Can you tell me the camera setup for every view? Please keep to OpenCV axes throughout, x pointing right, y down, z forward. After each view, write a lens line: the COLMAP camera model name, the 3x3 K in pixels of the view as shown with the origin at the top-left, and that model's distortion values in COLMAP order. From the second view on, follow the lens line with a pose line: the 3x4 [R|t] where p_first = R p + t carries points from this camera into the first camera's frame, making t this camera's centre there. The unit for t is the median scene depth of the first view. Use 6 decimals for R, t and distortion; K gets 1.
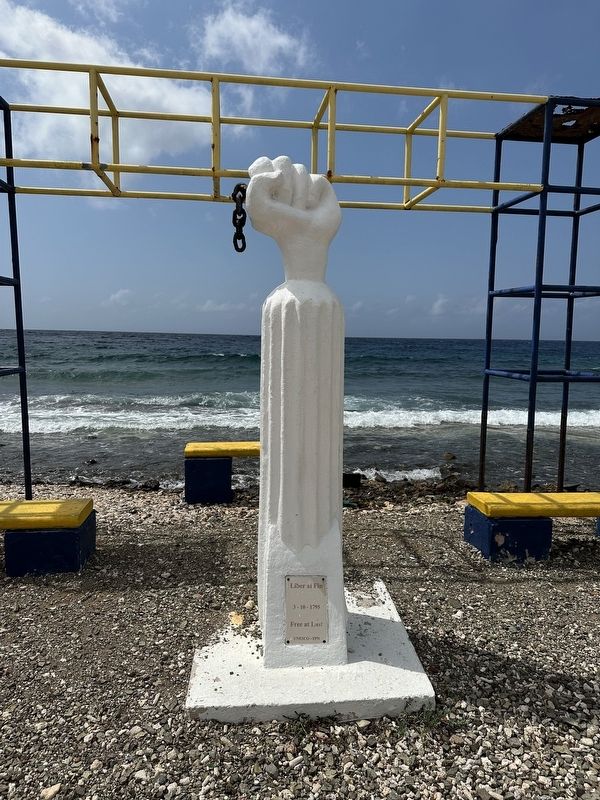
lens RADIAL K [[557.1, 0, 287.1], [0, 557.1, 380.3], [0, 0, 1]] dist [0.002306, -0.009722]
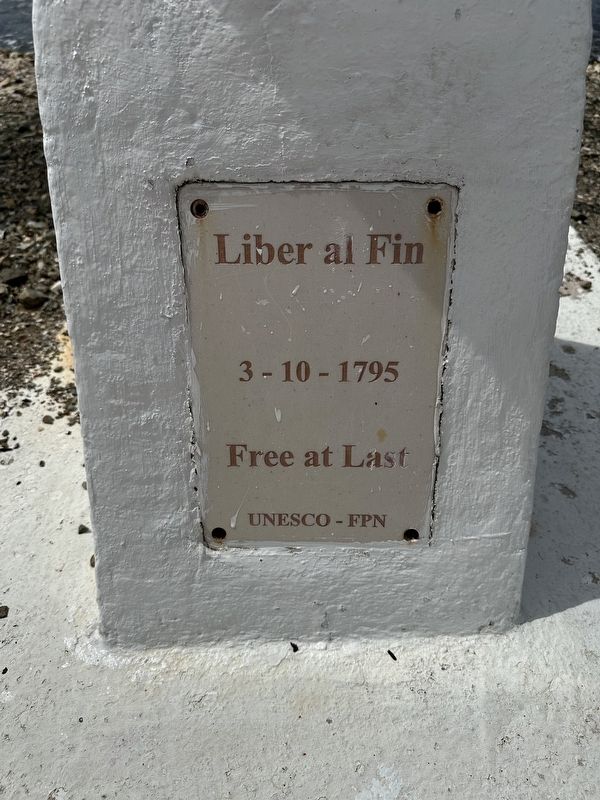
lens RADIAL K [[557.1, 0, 287.1], [0, 557.1, 380.3], [0, 0, 1]] dist [0.002306, -0.009722]
pose [[0.998195, 0.005860, -0.059764, 0.035840], [0.031464, 0.796642, 0.603633, 0.311058], [0.051147, -0.604424, 0.795020, 0.873125]]
